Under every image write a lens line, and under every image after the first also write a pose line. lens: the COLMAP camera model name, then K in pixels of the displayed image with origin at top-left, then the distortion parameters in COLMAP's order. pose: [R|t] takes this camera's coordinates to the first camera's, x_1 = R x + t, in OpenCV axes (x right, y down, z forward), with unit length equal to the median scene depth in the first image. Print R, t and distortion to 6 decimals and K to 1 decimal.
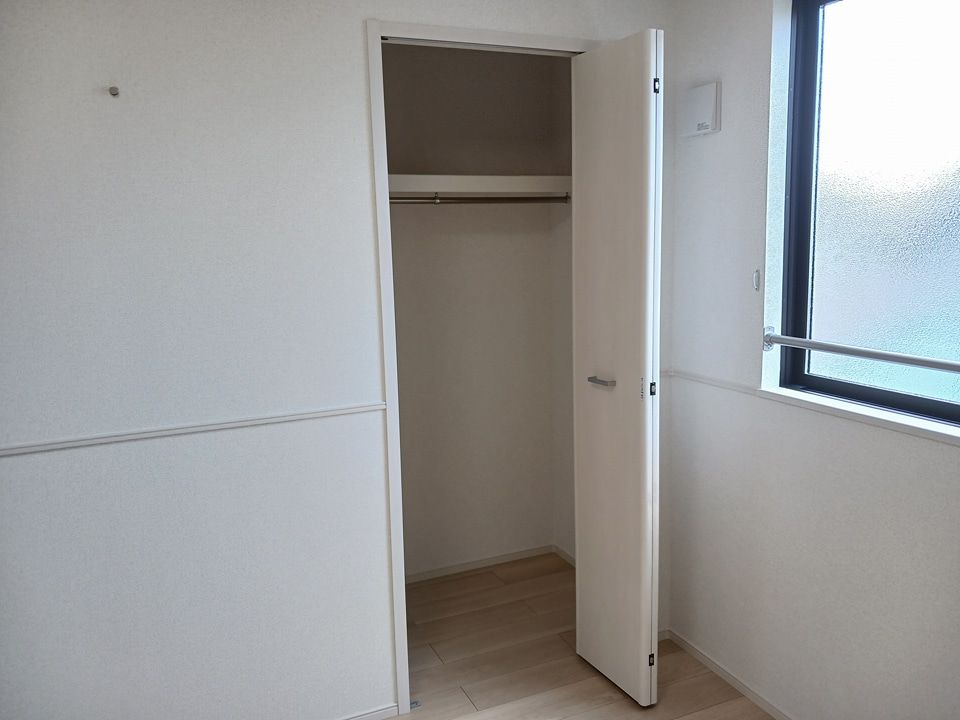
lens RADIAL K [[745.9, 0, 478.6], [0, 745.9, 348.1], [0, 0, 1]] dist [0.003214, -0.000014]
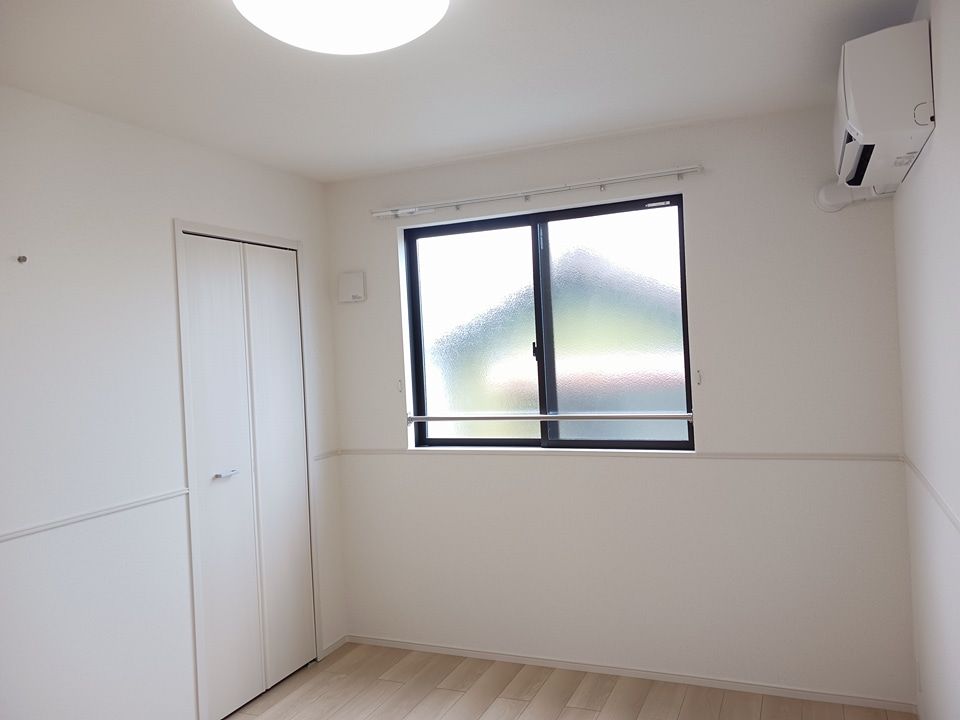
lens RADIAL K [[745.9, 0, 478.6], [0, 745.9, 348.1], [0, 0, 1]] dist [0.003214, -0.000014]
pose [[0.722105, -0.008024, 0.691737, -0.678908], [0.136954, 0.981800, -0.131578, 0.074426], [-0.678091, 0.189749, 0.710062, -0.361305]]
